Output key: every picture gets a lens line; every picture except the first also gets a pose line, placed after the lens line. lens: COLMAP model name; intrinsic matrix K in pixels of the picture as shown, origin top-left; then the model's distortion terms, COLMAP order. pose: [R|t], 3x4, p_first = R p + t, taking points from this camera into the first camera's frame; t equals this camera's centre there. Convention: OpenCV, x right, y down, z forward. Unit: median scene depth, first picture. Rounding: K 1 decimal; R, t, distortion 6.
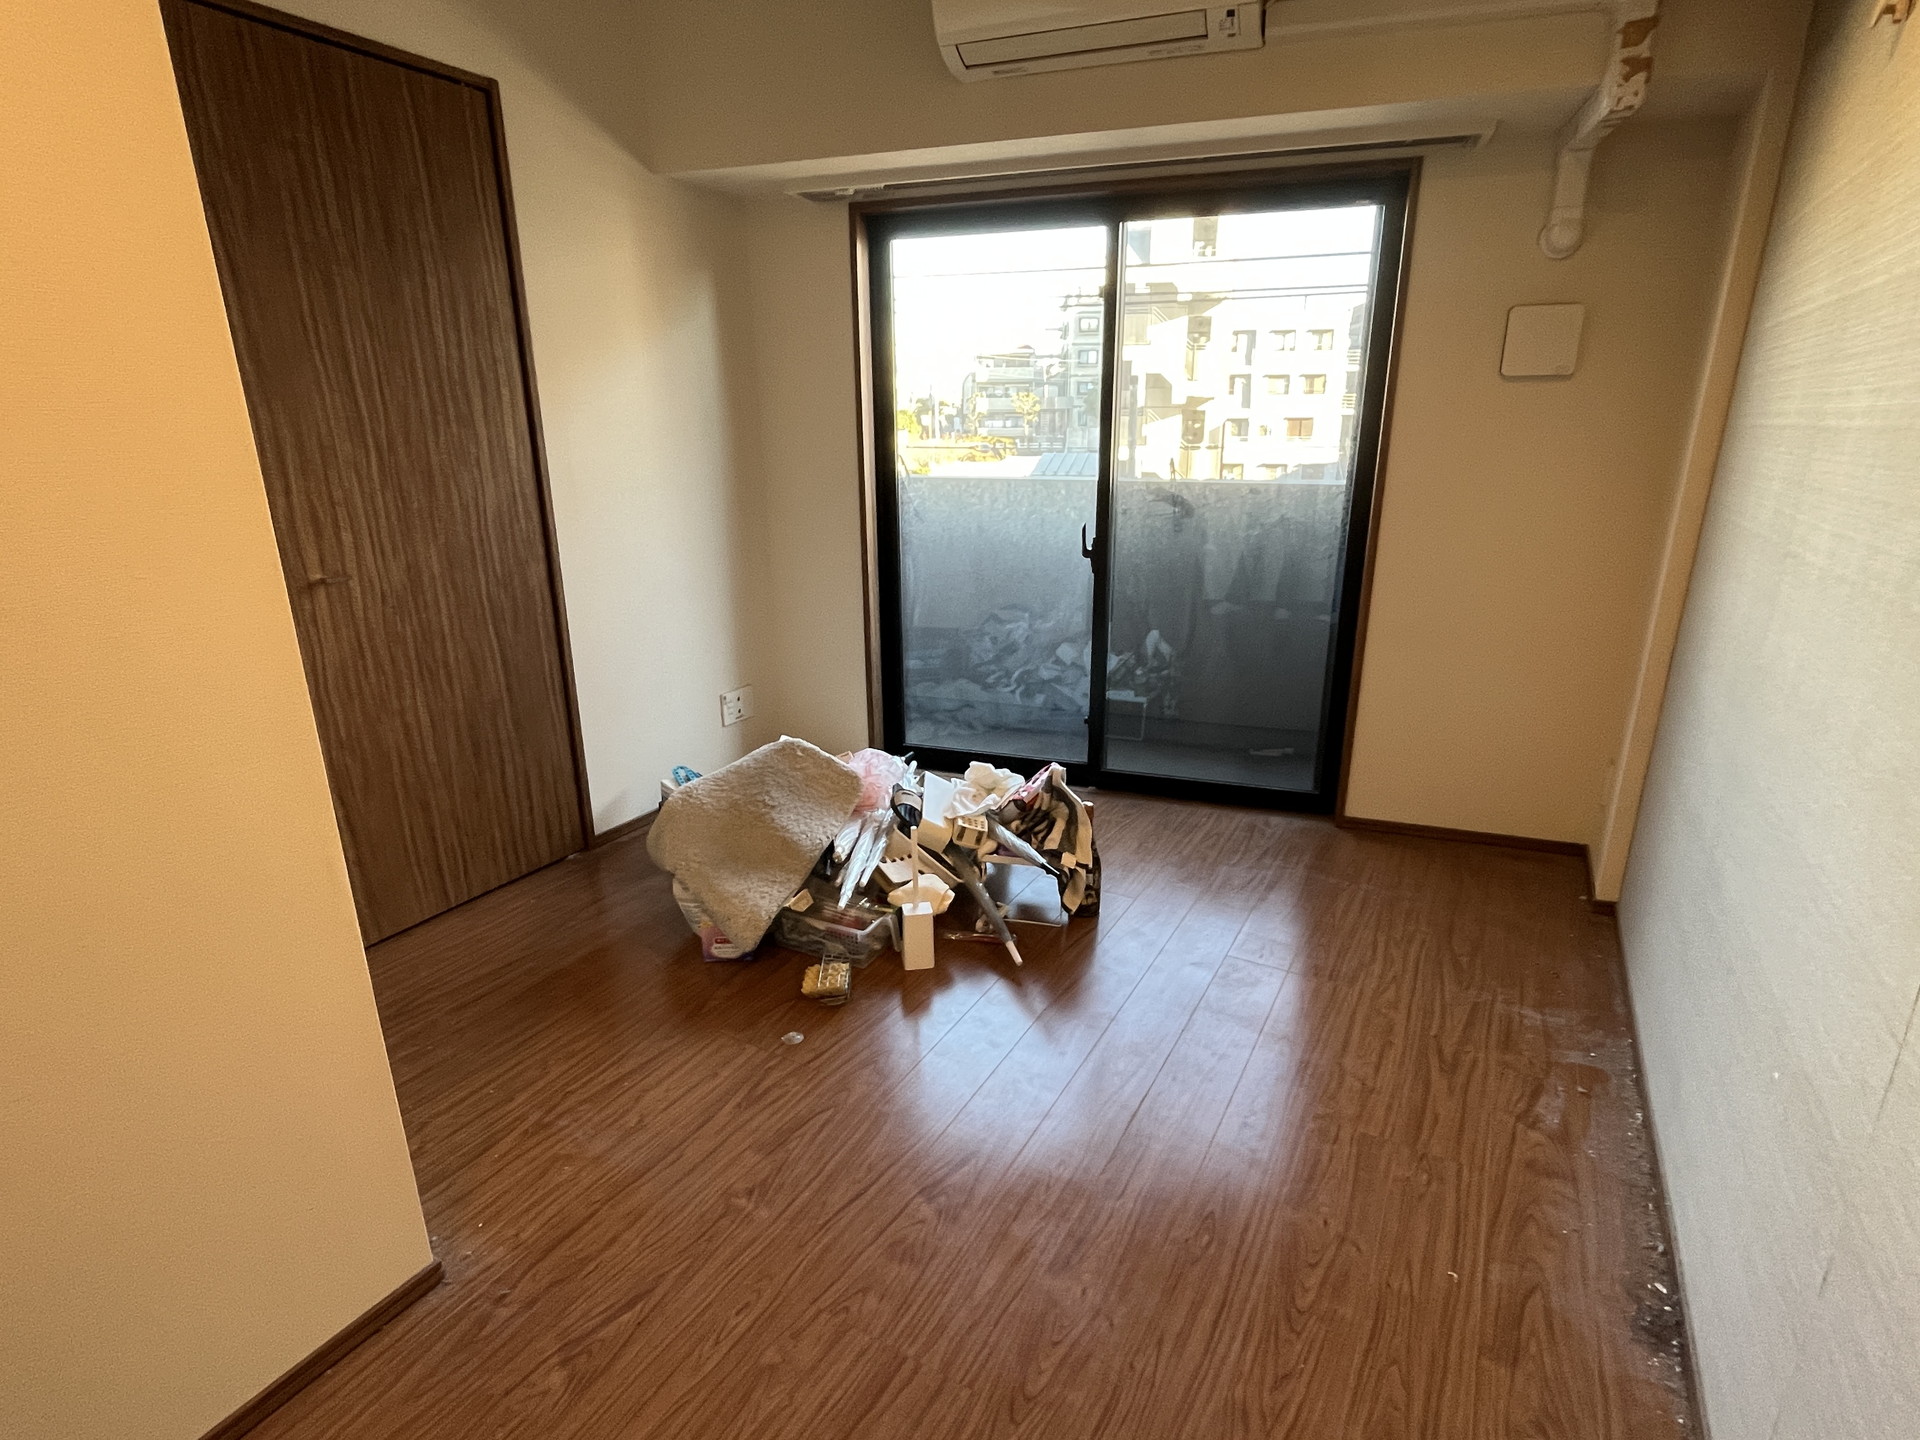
lens RADIAL K [[963.0, 0, 957.1], [0, 963.0, 729.4], [0, 0, 1]] dist [-0.001648, -0.000993]
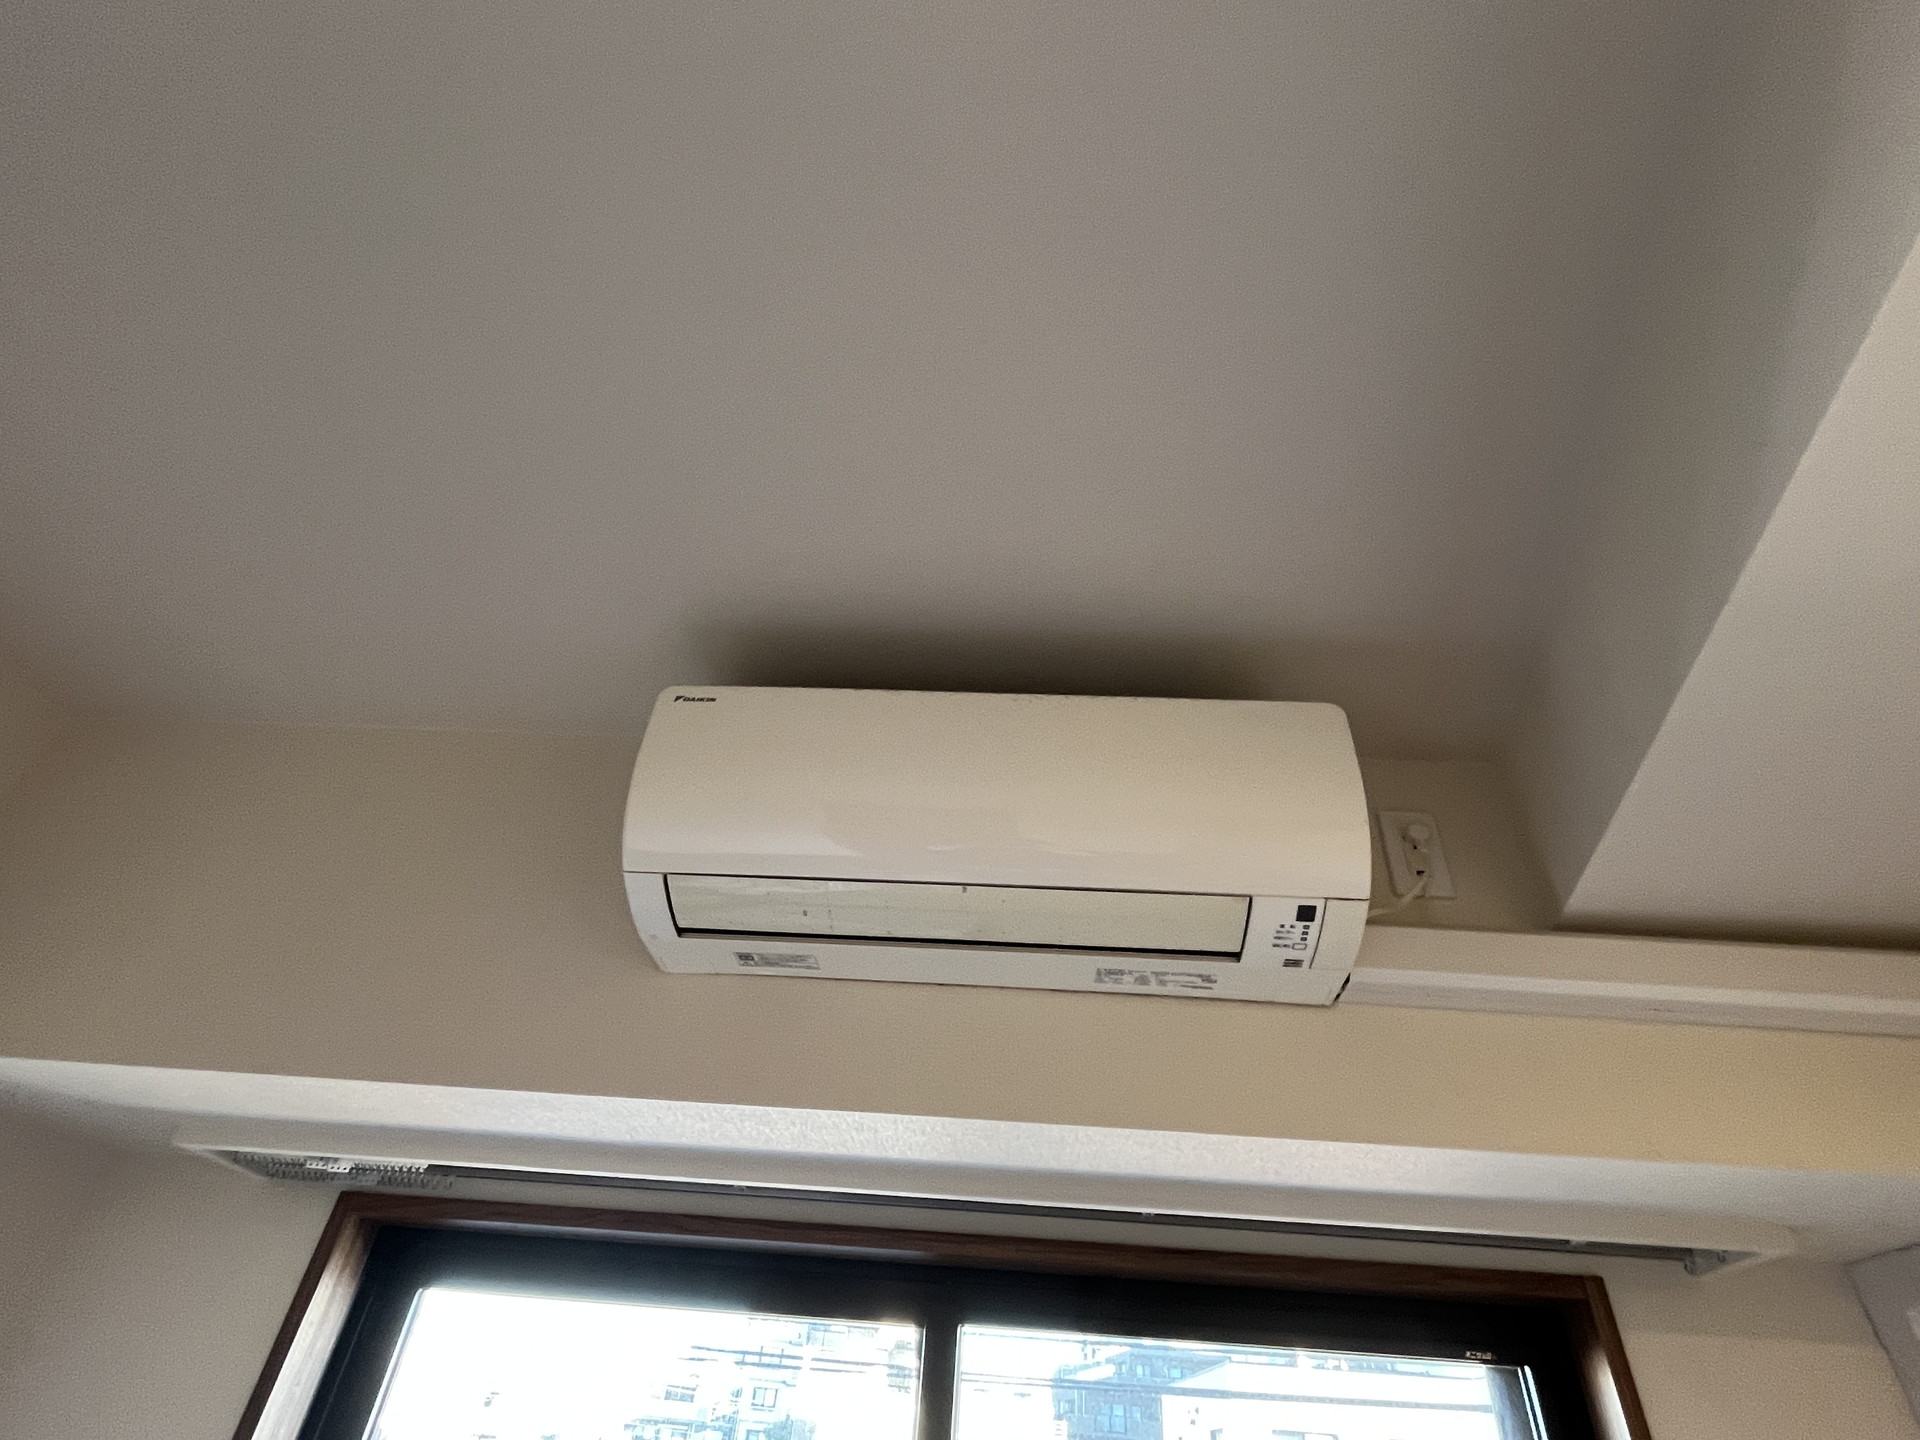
lens RADIAL K [[963.0, 0, 957.3], [0, 963.0, 727.6], [0, 0, 1]] dist [-0.001648, -0.000993]
pose [[0.953580, 0.236966, 0.185829, 0.021747], [0.020157, 0.565476, -0.824519, -0.314506], [-0.300465, 0.789990, 0.534450, 0.541793]]
